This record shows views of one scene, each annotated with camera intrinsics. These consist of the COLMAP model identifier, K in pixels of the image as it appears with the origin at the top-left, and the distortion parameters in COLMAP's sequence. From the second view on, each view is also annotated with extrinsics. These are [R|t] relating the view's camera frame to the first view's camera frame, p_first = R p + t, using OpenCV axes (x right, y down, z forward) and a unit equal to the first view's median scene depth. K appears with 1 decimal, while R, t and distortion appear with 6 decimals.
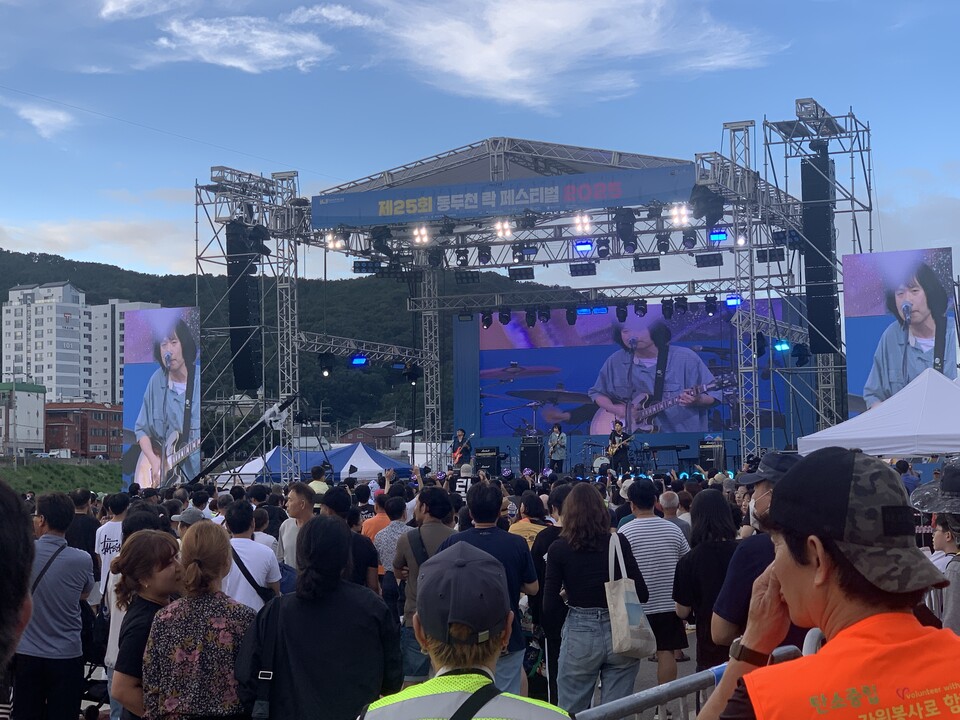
lens RADIAL K [[1998.9, 0, 480.0], [0, 1998.9, 360.0], [0, 0, 1]] dist [0.011197, 0.342799]
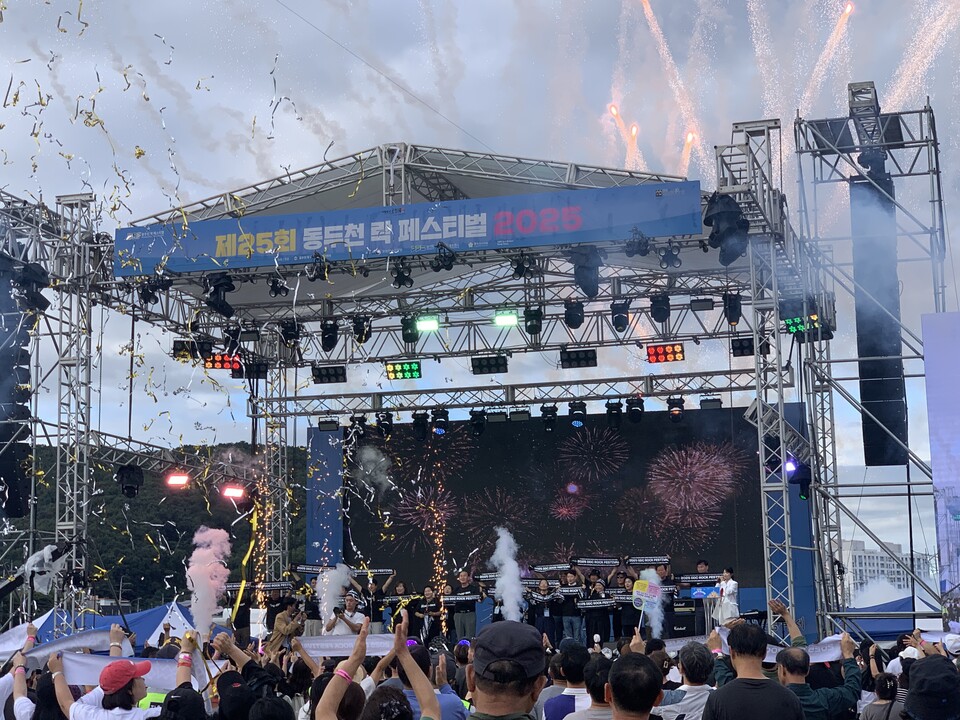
lens RADIAL K [[1998.9, 0, 480.0], [0, 1998.9, 360.0], [0, 0, 1]] dist [0.011197, 0.342799]
pose [[0.995243, 0.021383, 0.095049, -0.024401], [-0.012515, 0.995594, -0.092931, 0.023598], [-0.096617, 0.091299, 0.991125, 0.317185]]
